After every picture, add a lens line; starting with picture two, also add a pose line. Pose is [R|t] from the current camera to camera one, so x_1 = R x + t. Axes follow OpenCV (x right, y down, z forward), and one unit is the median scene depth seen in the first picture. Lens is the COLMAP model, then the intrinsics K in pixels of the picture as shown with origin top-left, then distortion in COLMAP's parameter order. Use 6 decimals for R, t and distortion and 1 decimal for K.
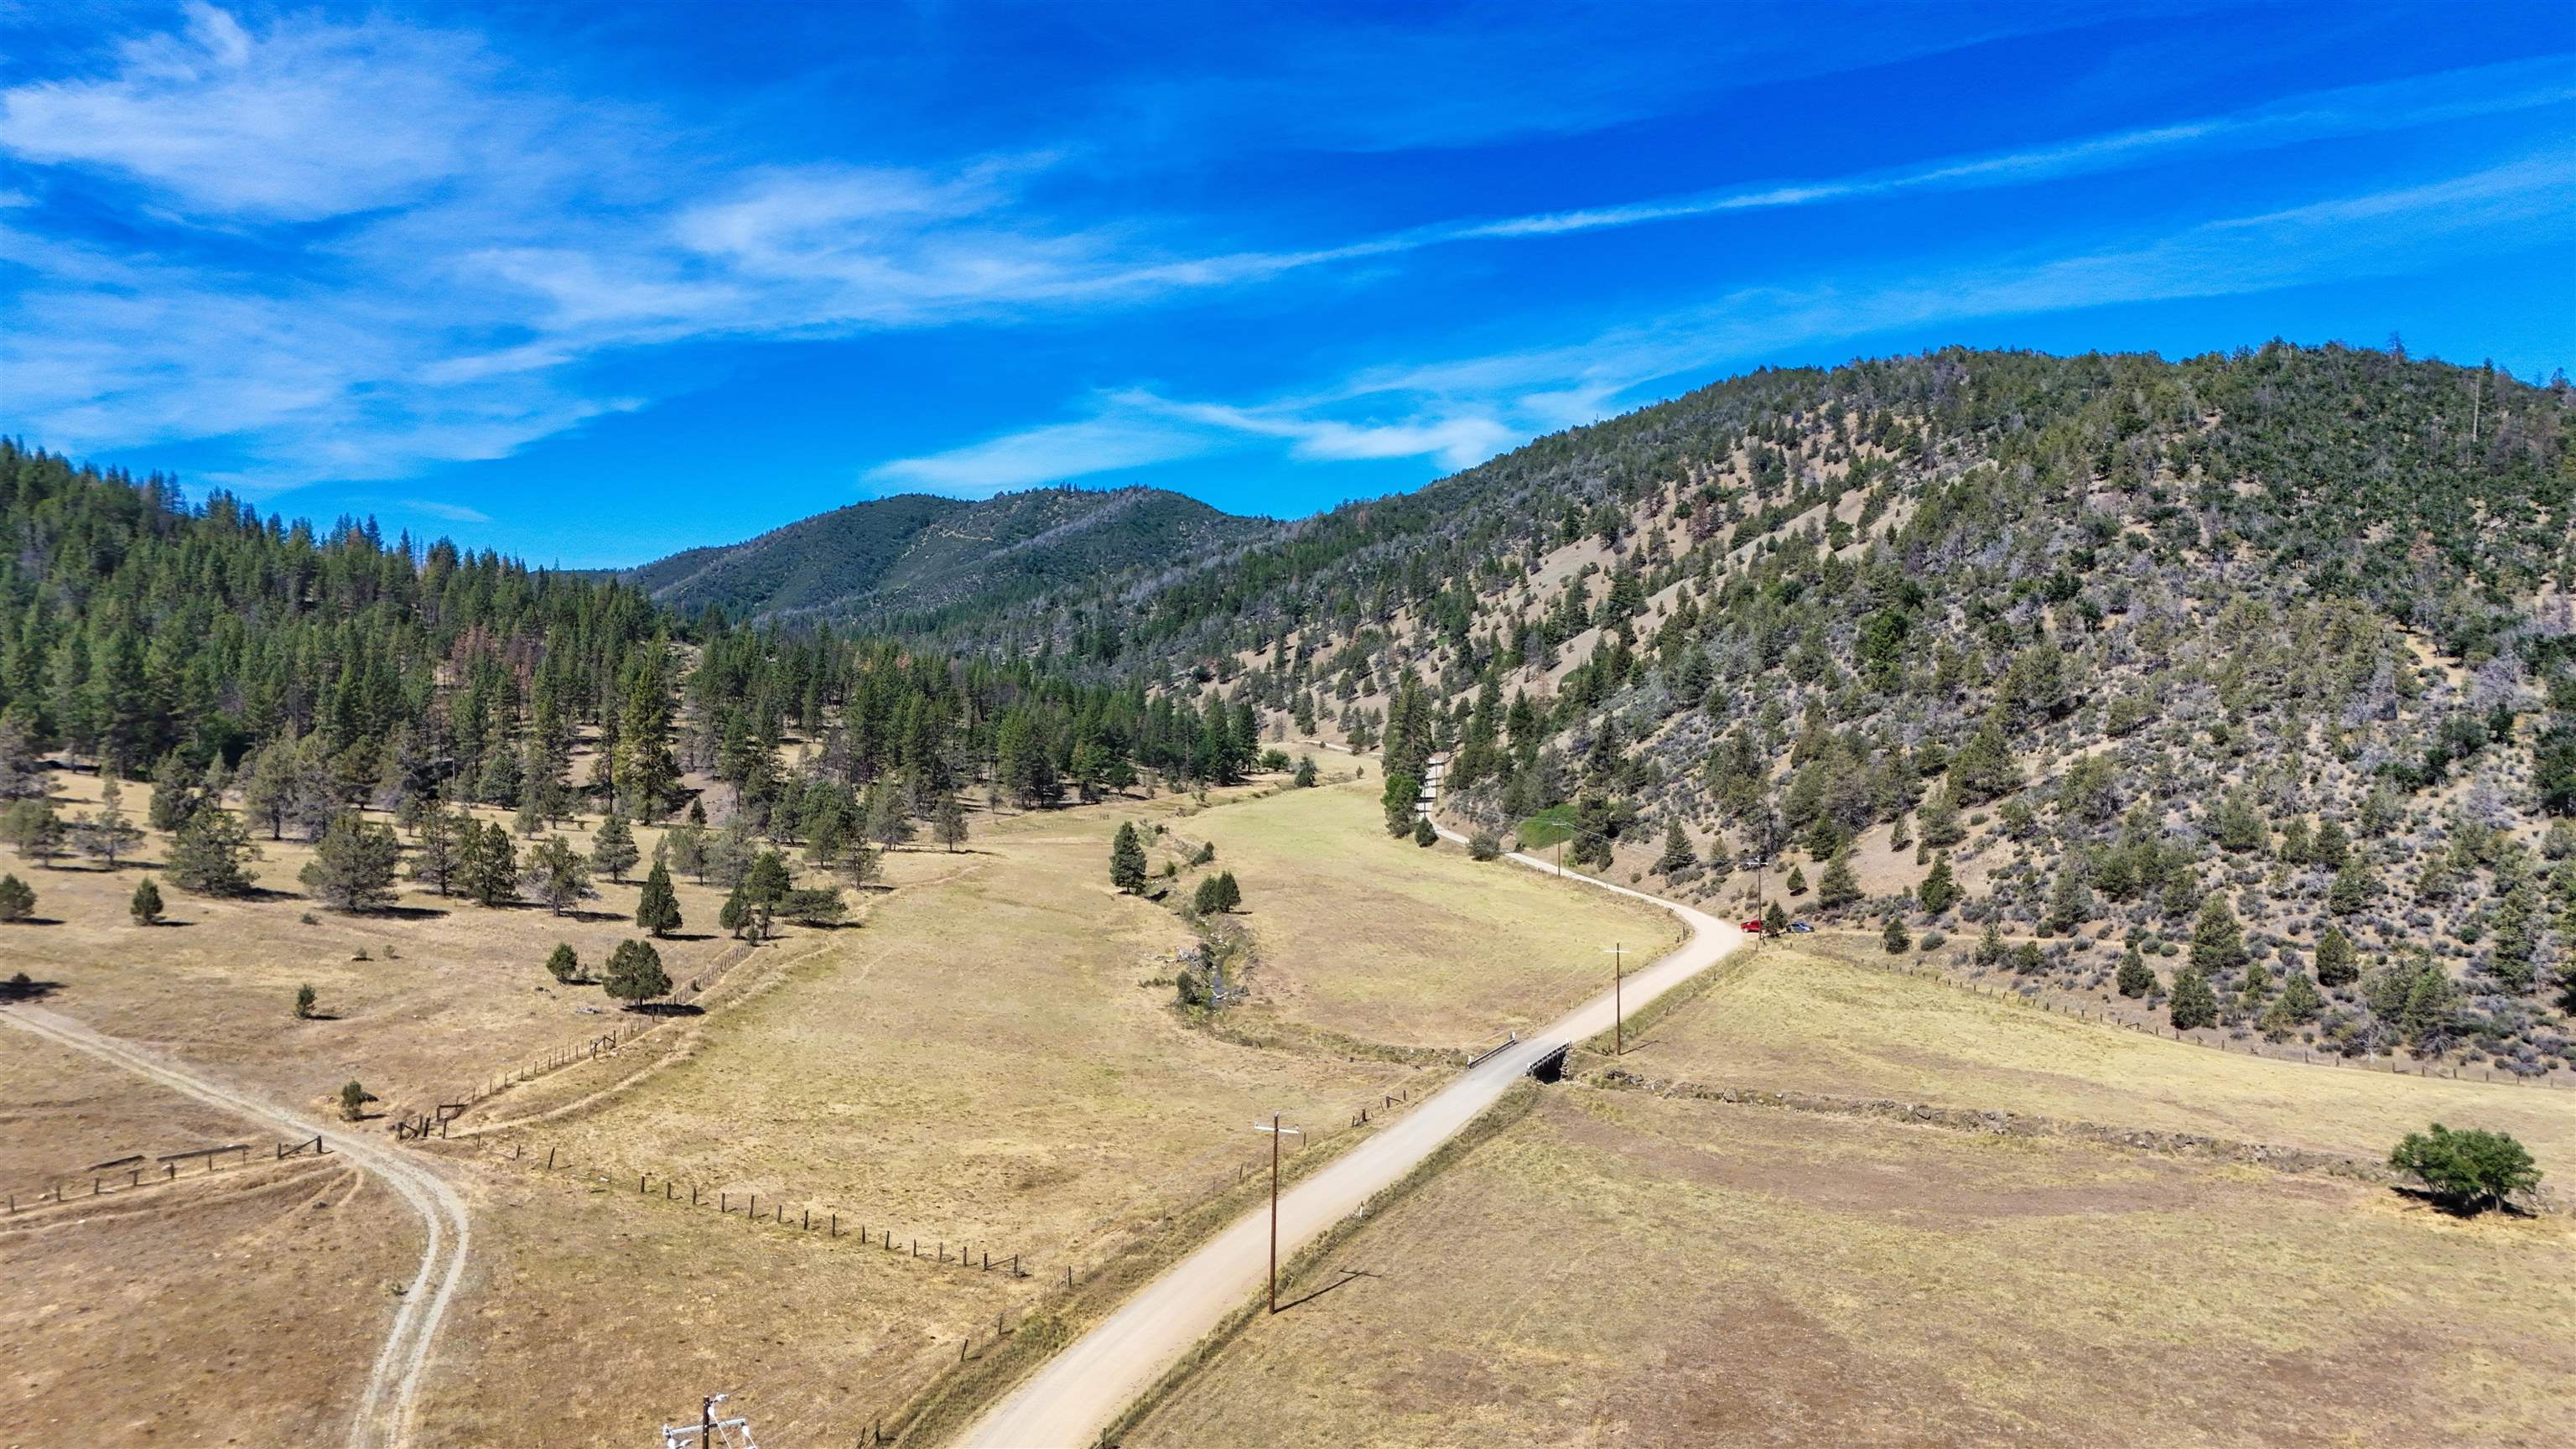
lens RADIAL K [[1875.5, 0, 1288.0], [0, 1875.5, 724.5], [0, 0, 1]] dist [0.070994, -0.070475]
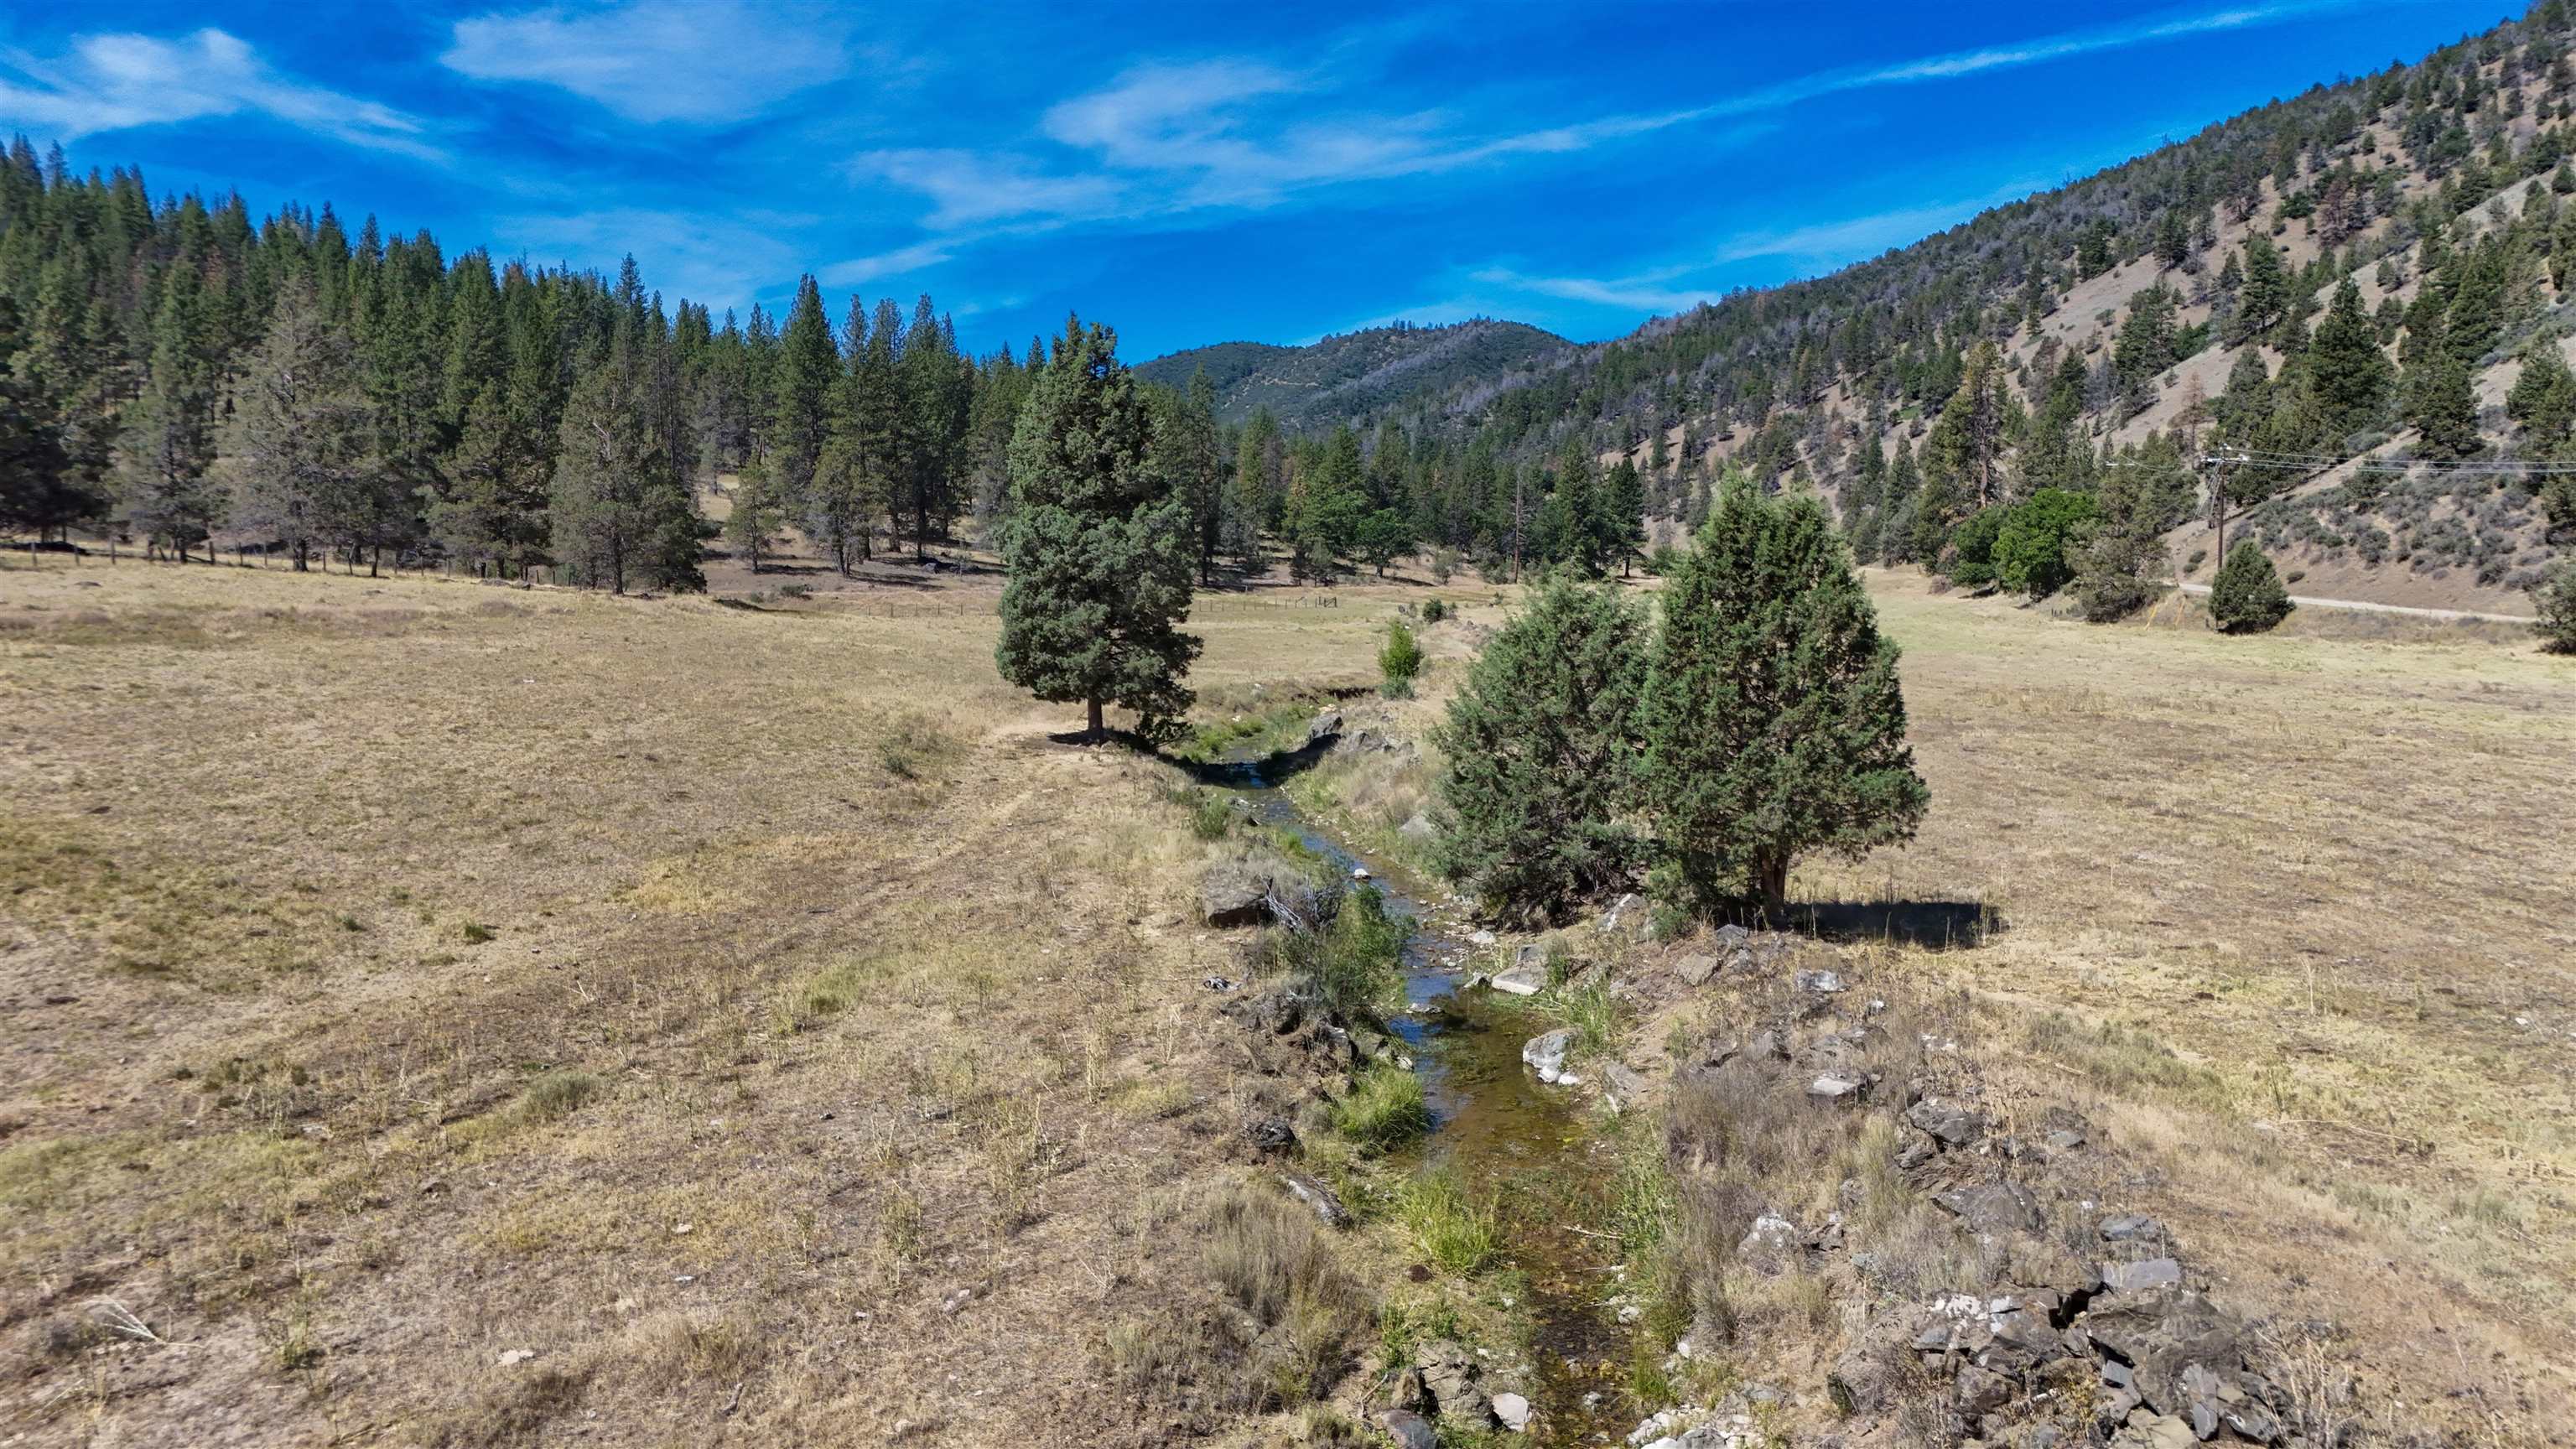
lens RADIAL K [[1796.3, 0, 1286.7], [0, 1796.3, 773.7], [0, 0, 1]] dist [0.264641, 0.000359]
pose [[0.980957, -0.002022, -0.194215, -0.007081], [0.020280, 0.995546, 0.092068, 0.015573], [0.193164, -0.094254, 0.976629, 0.235211]]
